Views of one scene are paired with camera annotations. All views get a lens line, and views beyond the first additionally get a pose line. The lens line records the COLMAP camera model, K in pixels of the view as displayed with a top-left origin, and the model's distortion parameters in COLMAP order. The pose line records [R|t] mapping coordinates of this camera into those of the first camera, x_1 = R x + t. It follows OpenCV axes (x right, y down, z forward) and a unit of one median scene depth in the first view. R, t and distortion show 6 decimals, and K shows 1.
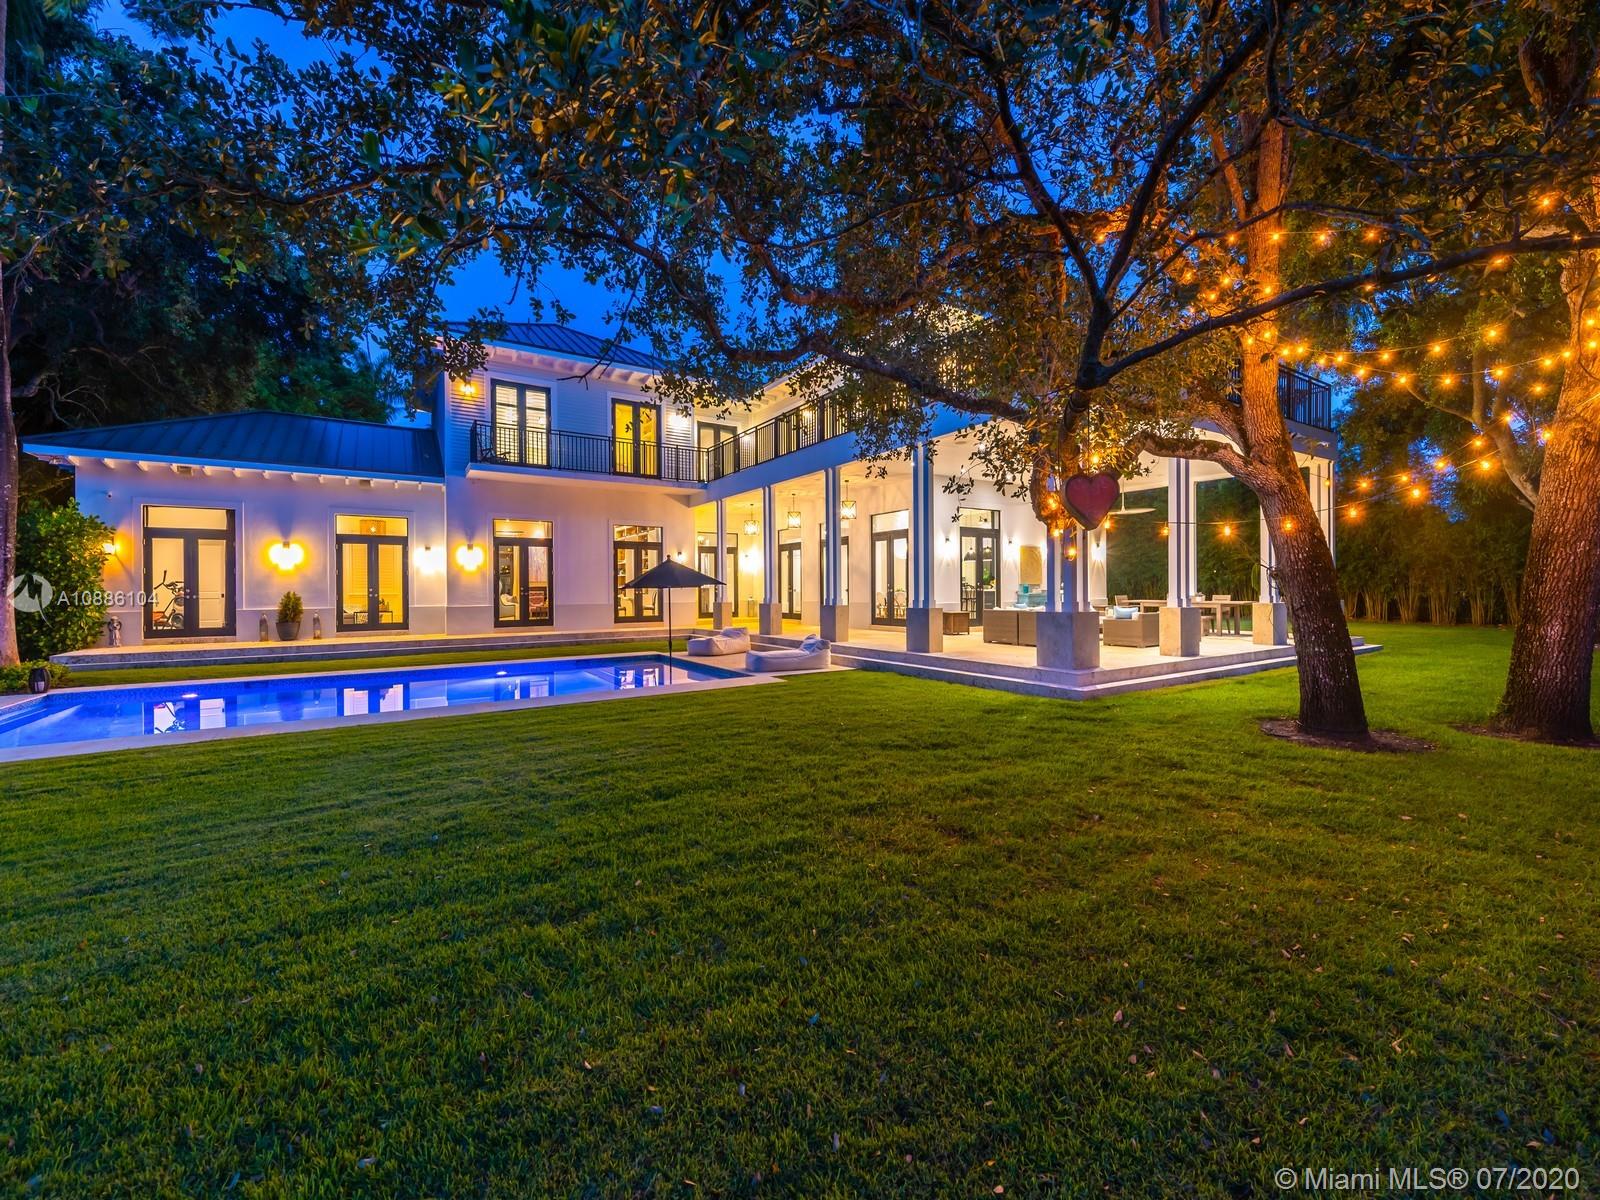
lens RADIAL K [[635.6, 0, 803.2], [0, 635.6, 591.1], [0, 0, 1]] dist [0.013097, -0.001800]
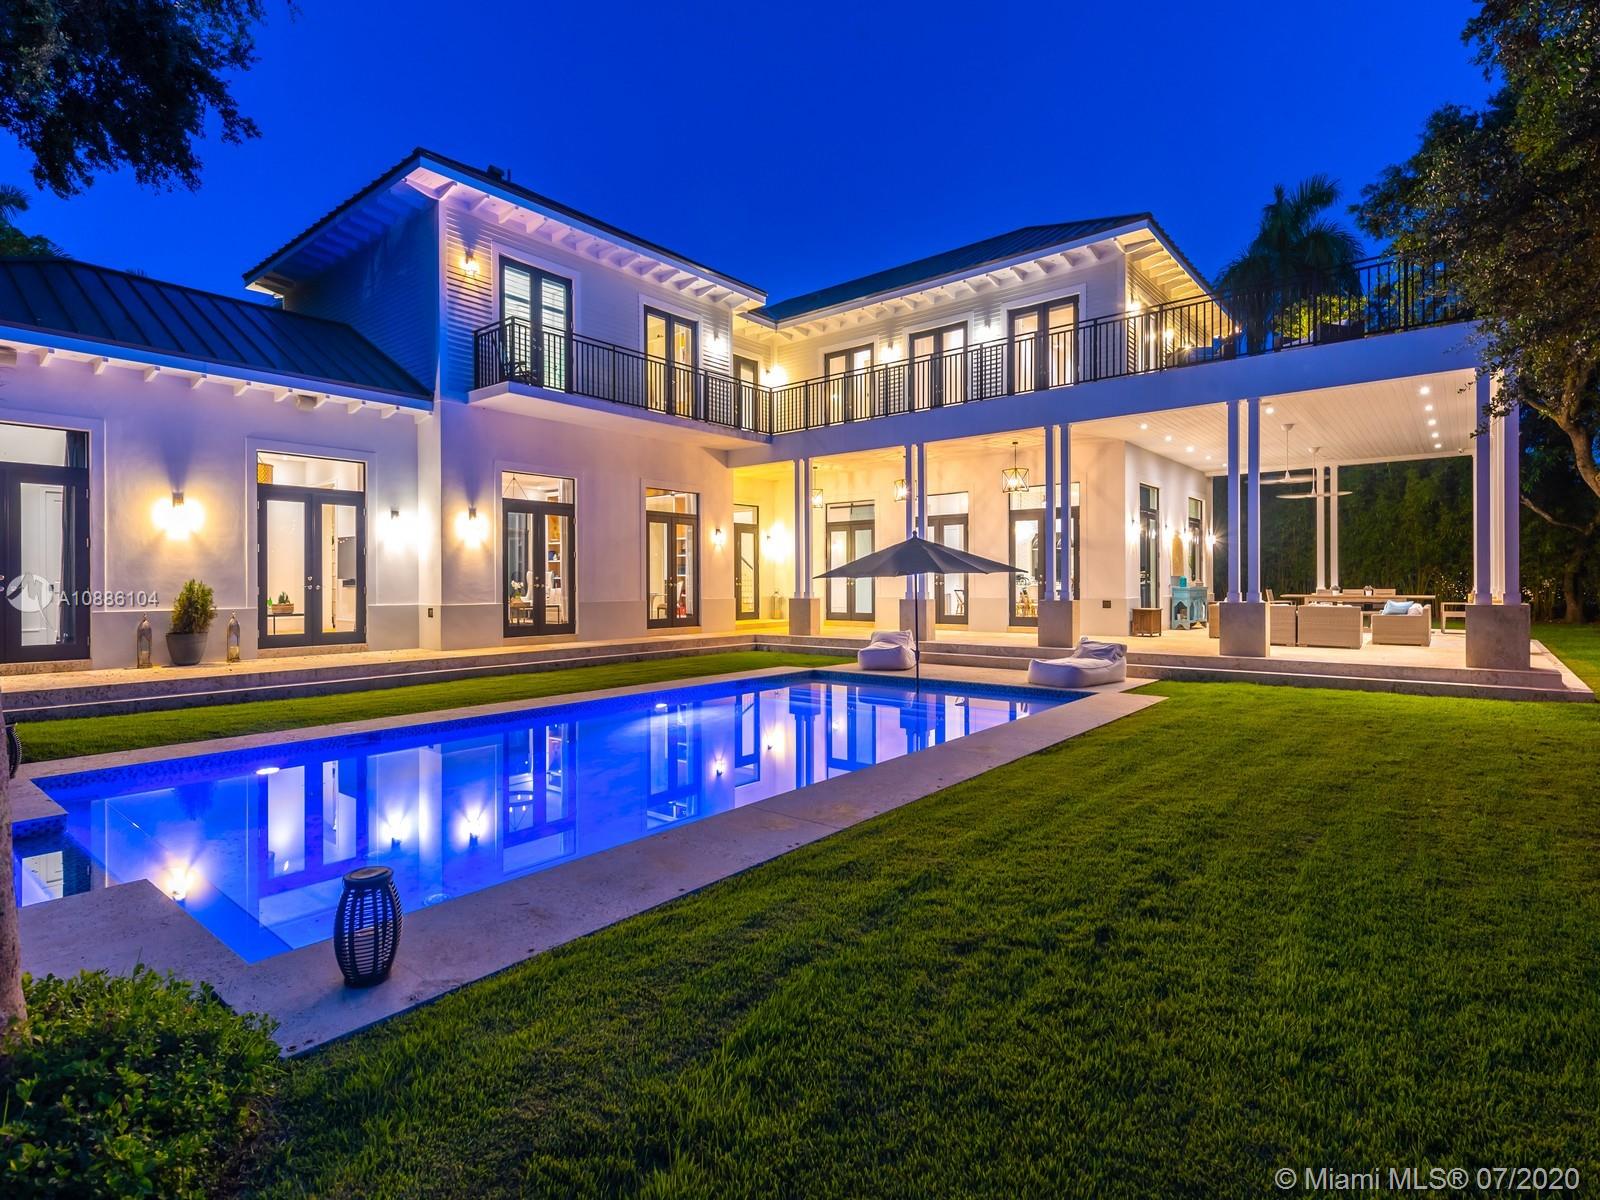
lens RADIAL K [[804.1, 0, 804.5], [0, 804.1, 587.4], [0, 0, 1]] dist [0.015276, -0.002372]
pose [[0.949135, 0.001512, 0.314866, -0.463896], [-0.001258, 0.999999, -0.001011, 0.006835], [-0.314867, 0.000564, 0.949136, 0.123742]]
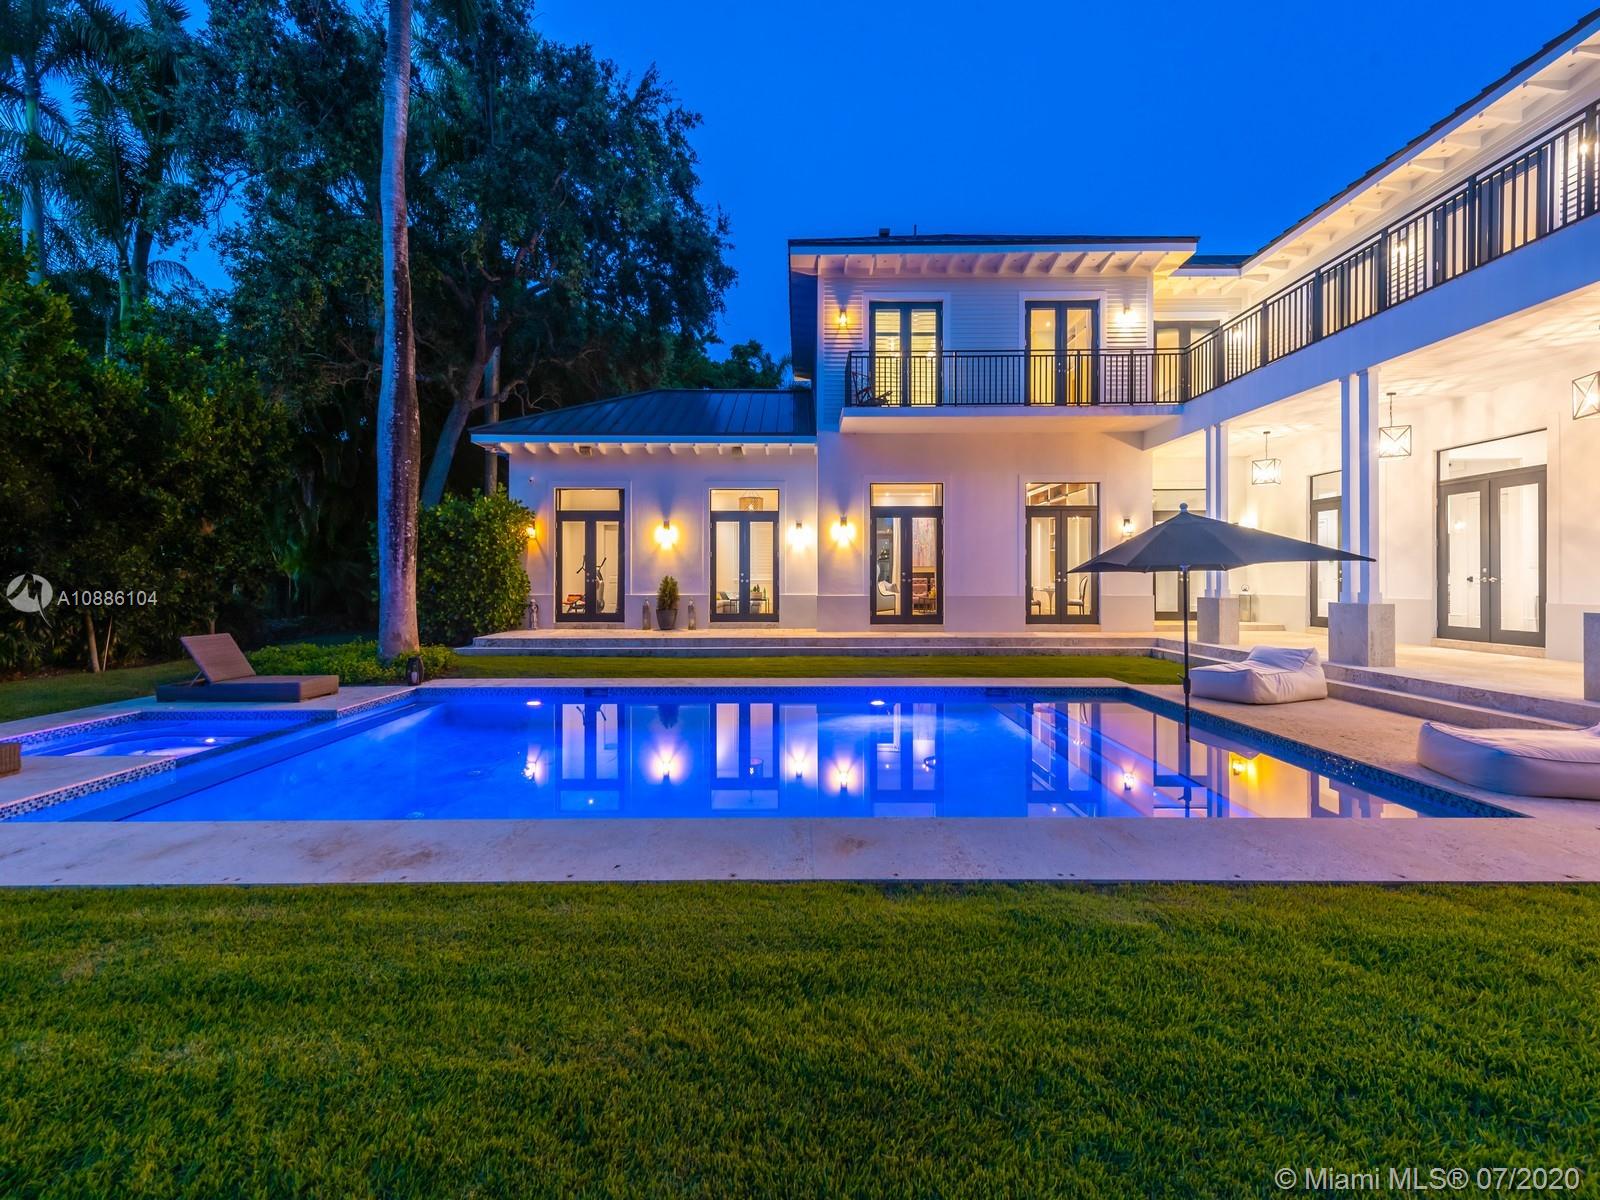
lens RADIAL K [[635.6, 0, 802.8], [0, 635.6, 582.4], [0, 0, 1]] dist [0.013097, -0.001800]
pose [[0.843939, 0.008534, -0.536371, -0.144348], [-0.007304, 0.999964, 0.004417, 0.004122], [0.536389, 0.000191, 0.843971, 0.313321]]
